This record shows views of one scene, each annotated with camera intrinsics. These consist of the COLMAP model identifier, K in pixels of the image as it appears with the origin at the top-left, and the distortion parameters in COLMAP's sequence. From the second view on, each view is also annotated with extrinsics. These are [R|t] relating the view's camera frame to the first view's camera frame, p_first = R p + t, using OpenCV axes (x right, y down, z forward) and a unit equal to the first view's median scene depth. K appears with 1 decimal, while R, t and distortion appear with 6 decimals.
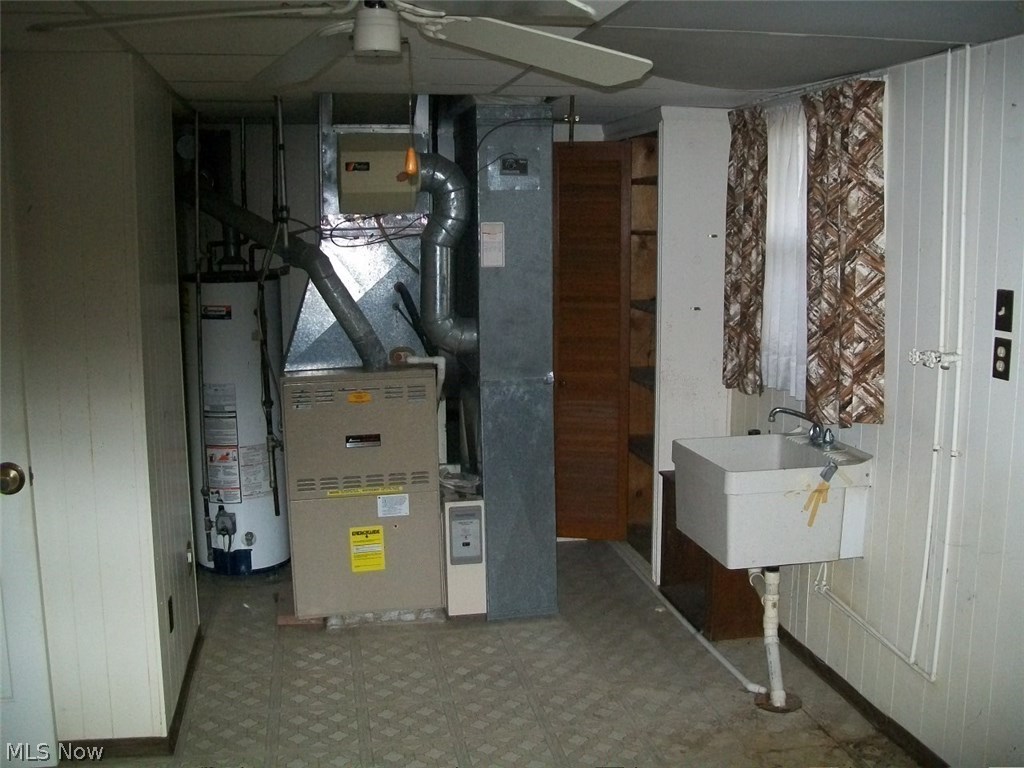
lens RADIAL K [[1052.0, 0, 510.0], [0, 1052.0, 383.1], [0, 0, 1]] dist [-0.151315, 0.000000]
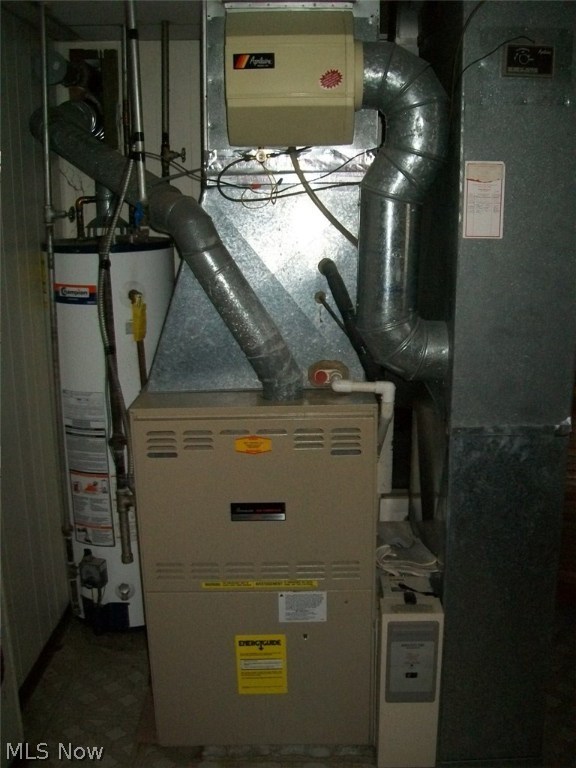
lens RADIAL K [[789.0, 0, 291.5], [0, 789.0, 383.3], [0, 0, 1]] dist [-0.151315, 0.000000]
pose [[0.980706, 0.049060, -0.189234, -0.033585], [-0.034139, 0.996103, 0.081321, -0.060339], [0.192487, -0.073292, 0.978559, 0.536460]]
